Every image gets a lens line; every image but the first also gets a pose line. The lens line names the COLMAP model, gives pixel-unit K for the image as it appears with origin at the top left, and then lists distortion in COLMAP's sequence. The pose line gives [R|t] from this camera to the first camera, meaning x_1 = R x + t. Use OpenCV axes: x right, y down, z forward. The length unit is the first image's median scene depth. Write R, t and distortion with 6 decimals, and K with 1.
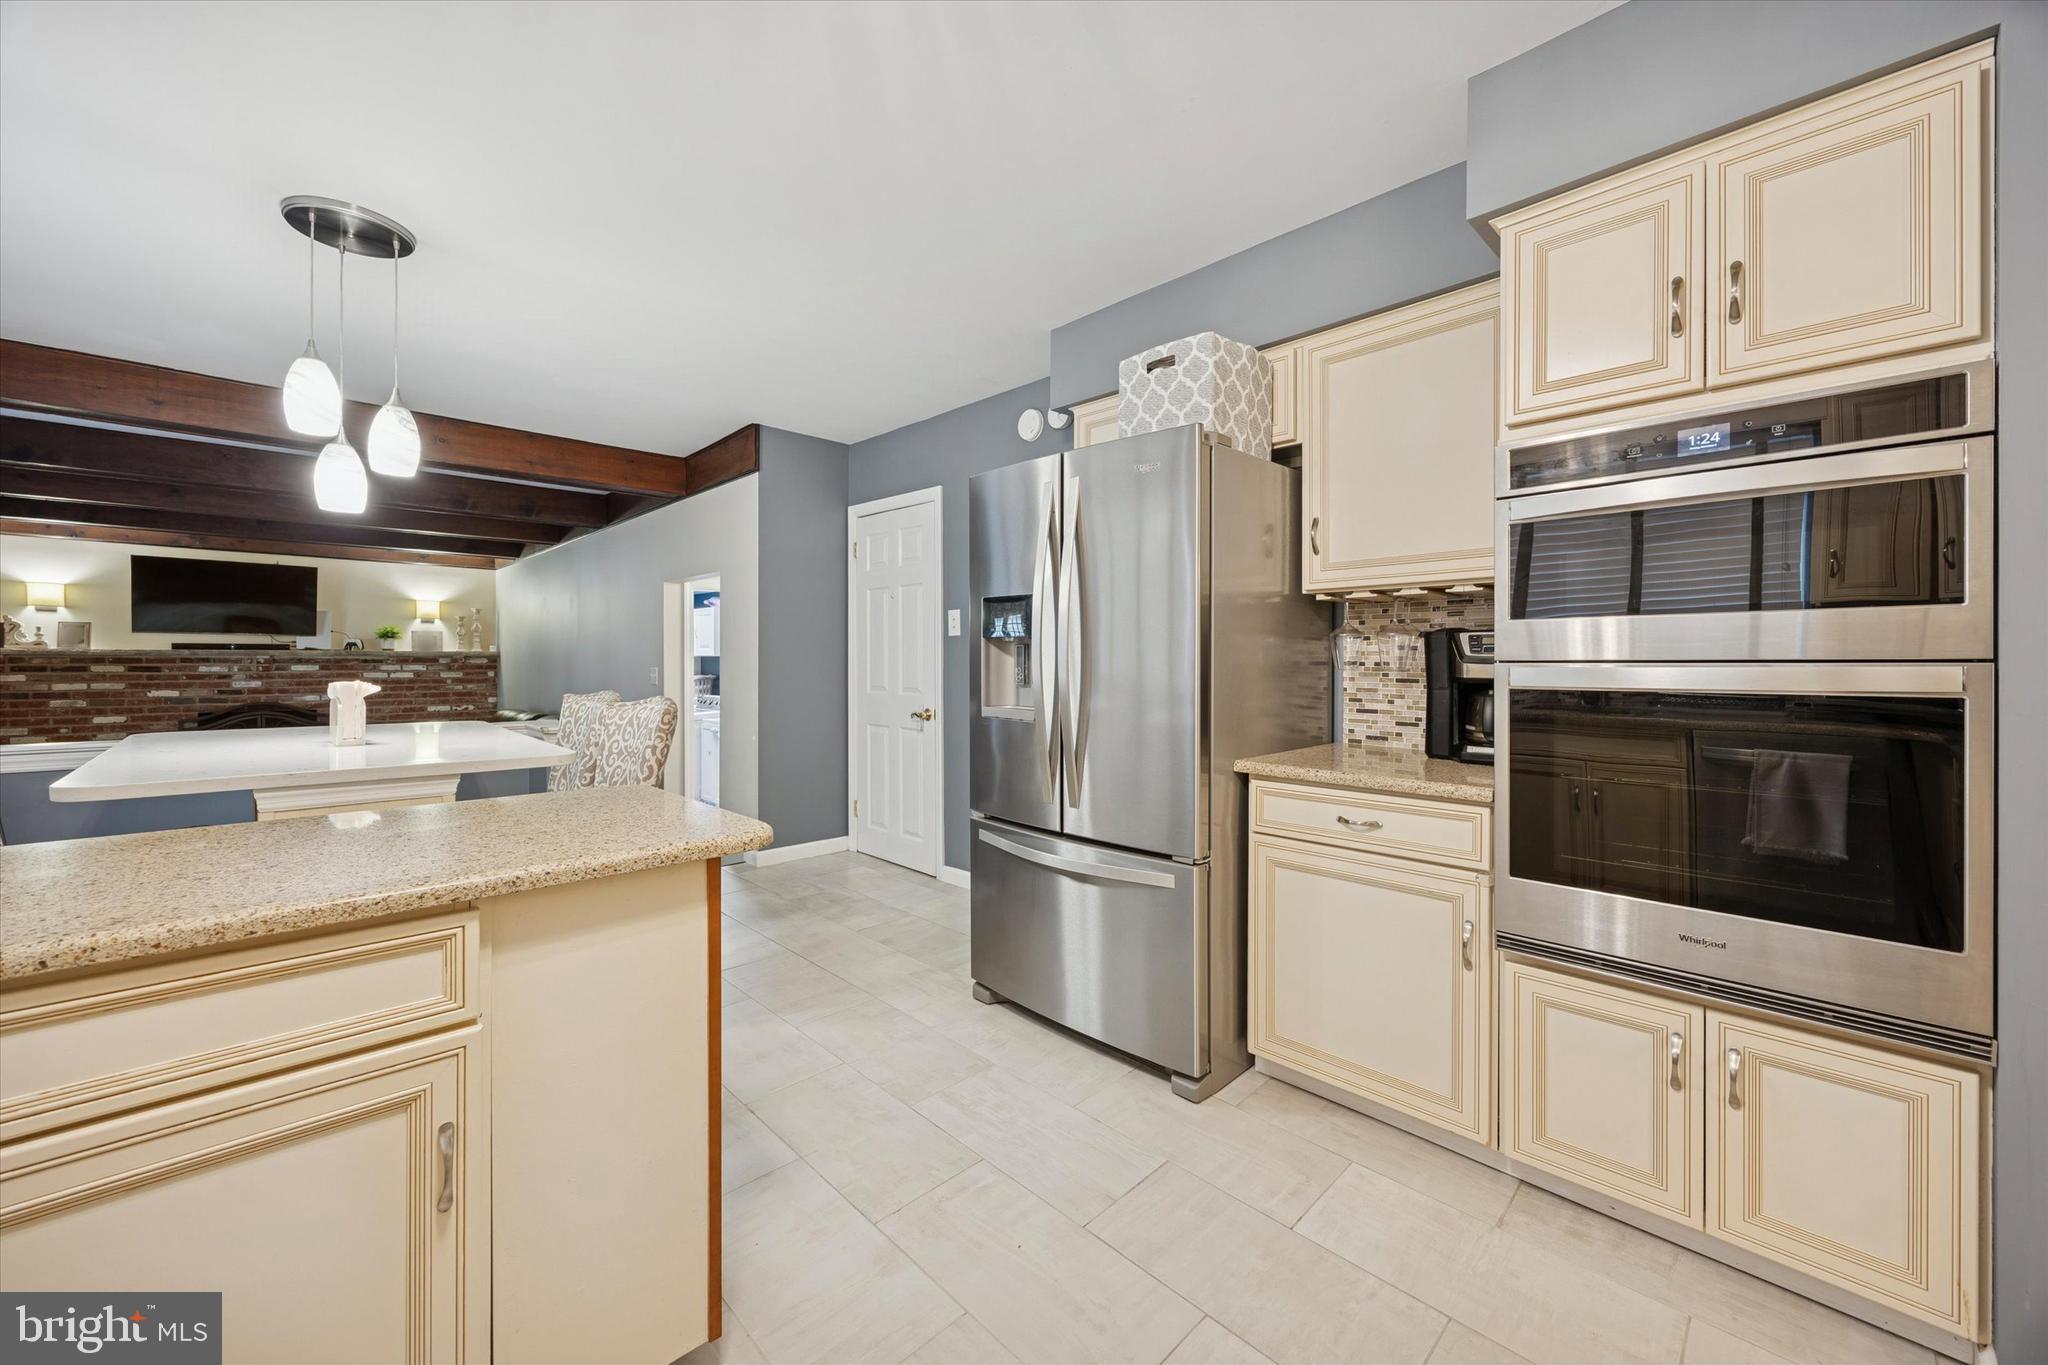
lens RADIAL K [[780.0, 0, 1029.3], [0, 780.0, 666.4], [0, 0, 1]] dist [-0.002720, -0.000460]
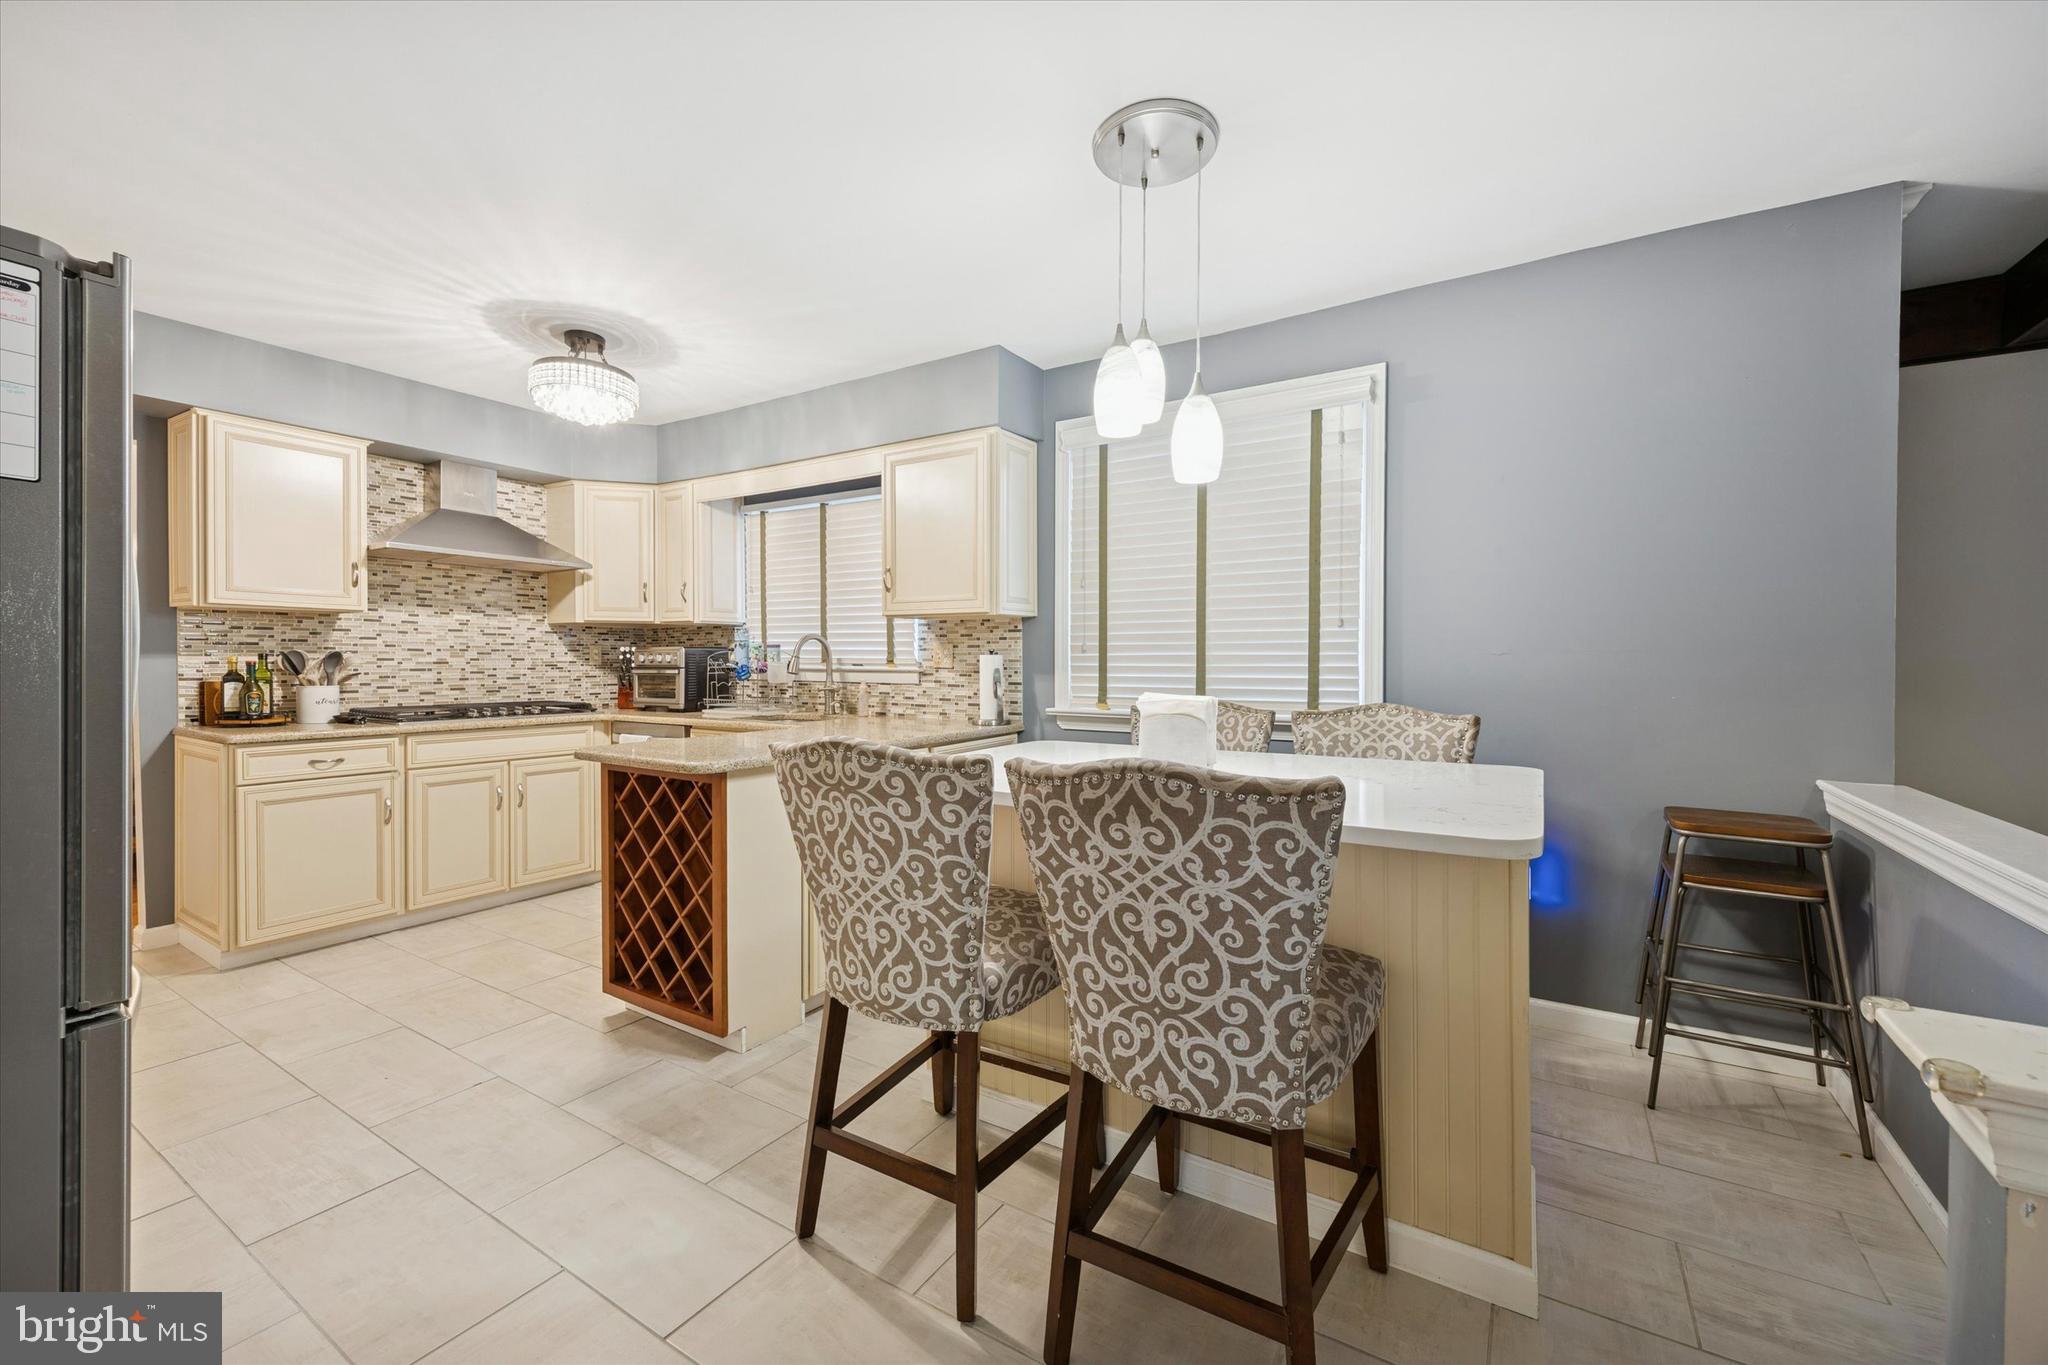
lens RADIAL K [[805.5, 0, 1025.8], [0, 805.5, 672.9], [0, 0, 1]] dist [0.001831, 0.000226]
pose [[-0.972135, -0.004321, -0.234383, -0.168380], [-0.008963, 0.999784, 0.018744, -0.005695], [0.234252, 0.020322, -0.971964, 0.568538]]
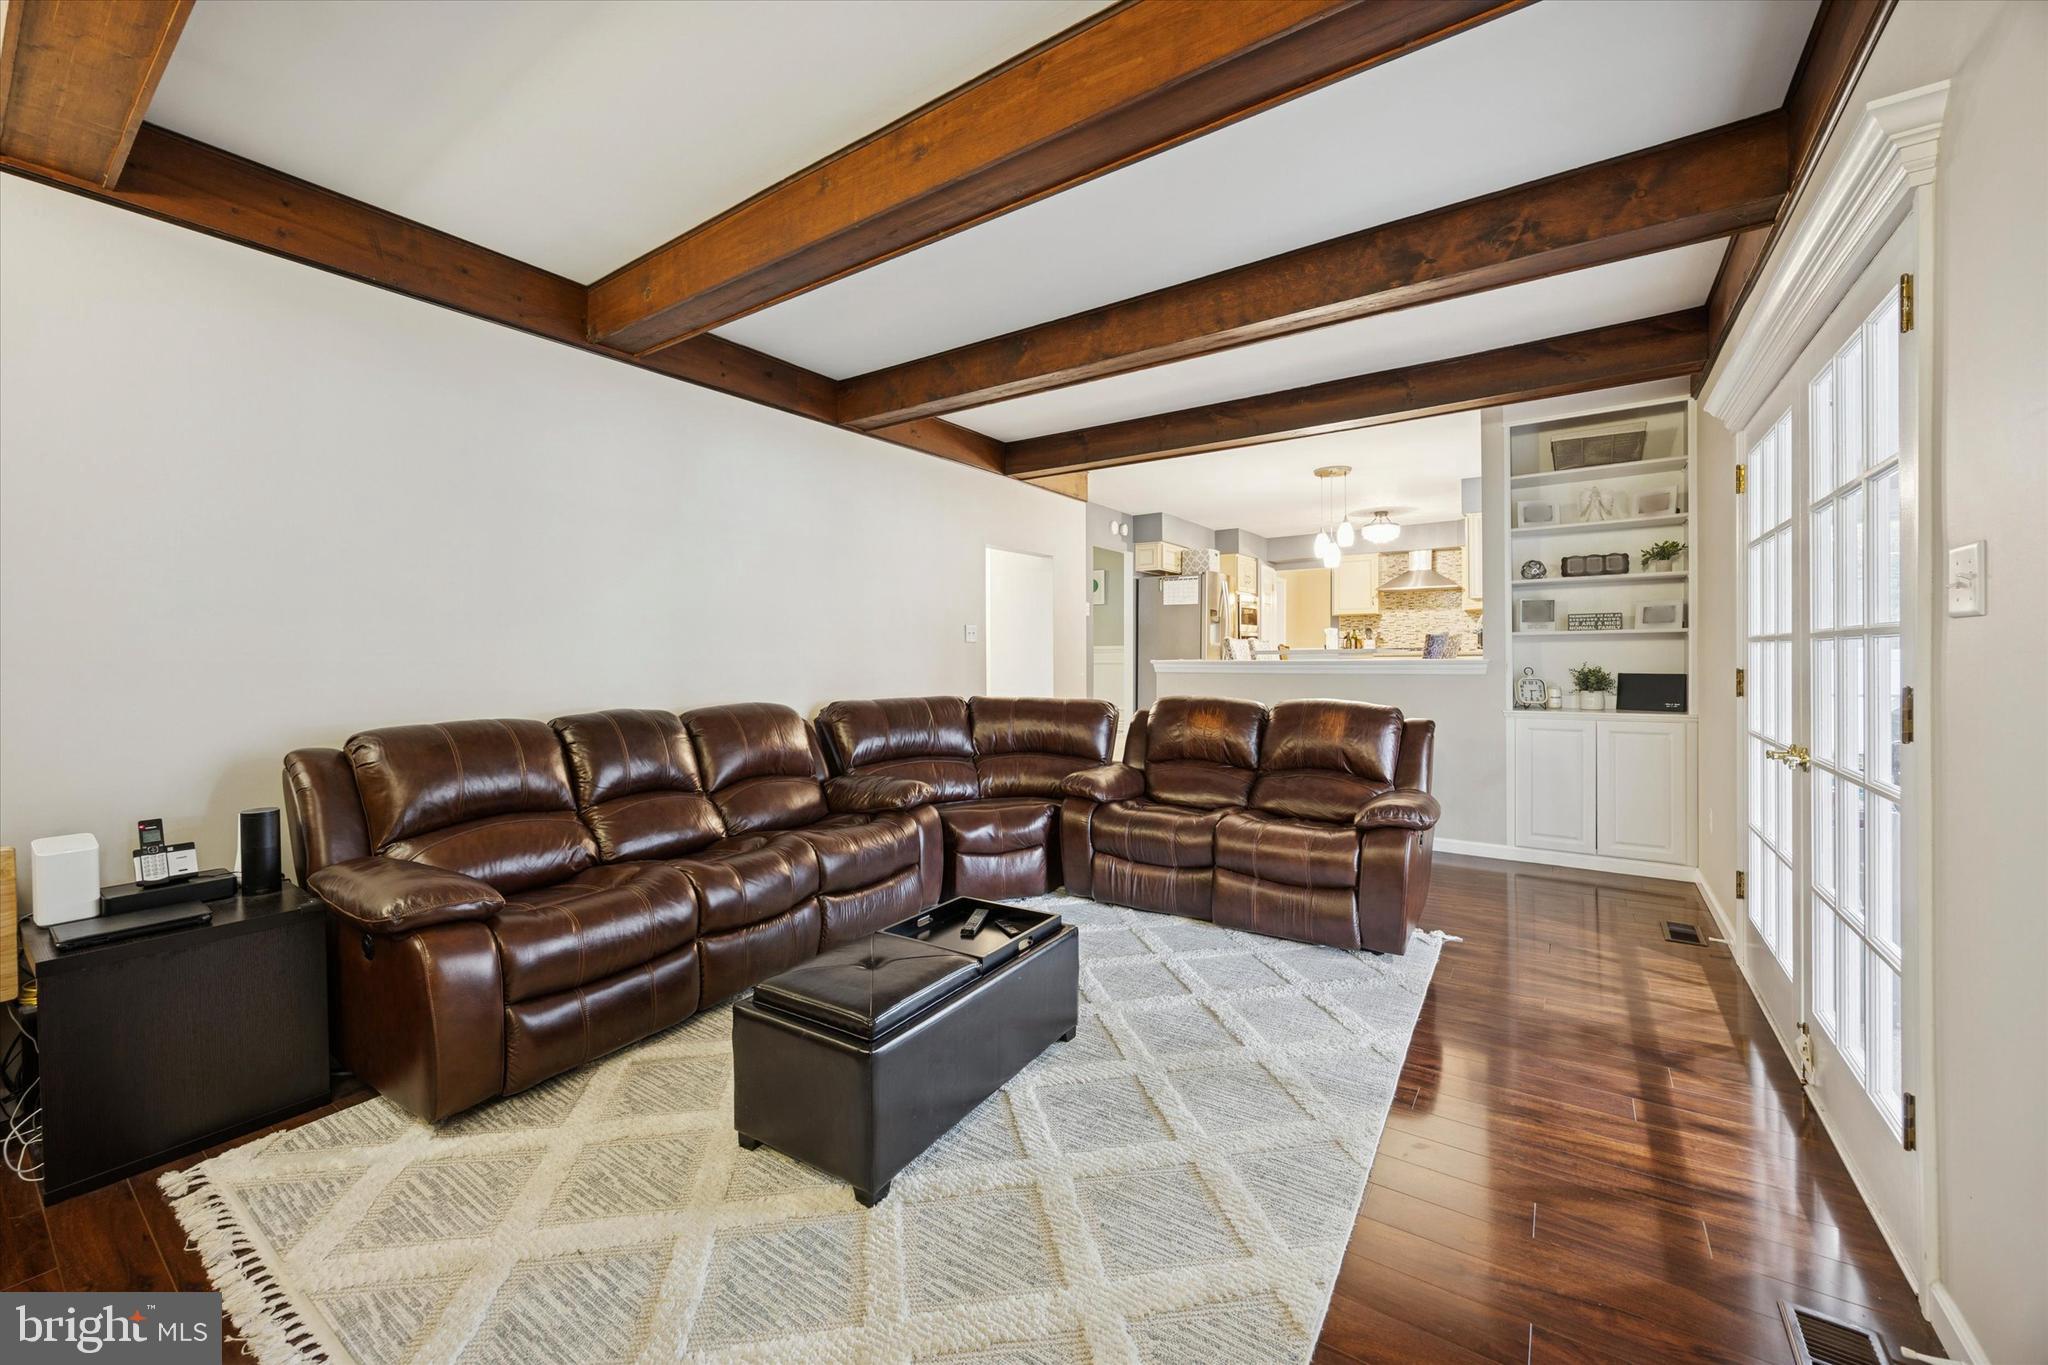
lens RADIAL K [[805.5, 0, 1025.8], [0, 805.5, 672.9], [0, 0, 1]] dist [0.001831, 0.000226]
pose [[-0.179022, -0.012984, 0.983759, -1.163833], [0.008138, 0.999859, 0.014678, 0.047667], [-0.983811, 0.010634, -0.178891, 0.849936]]
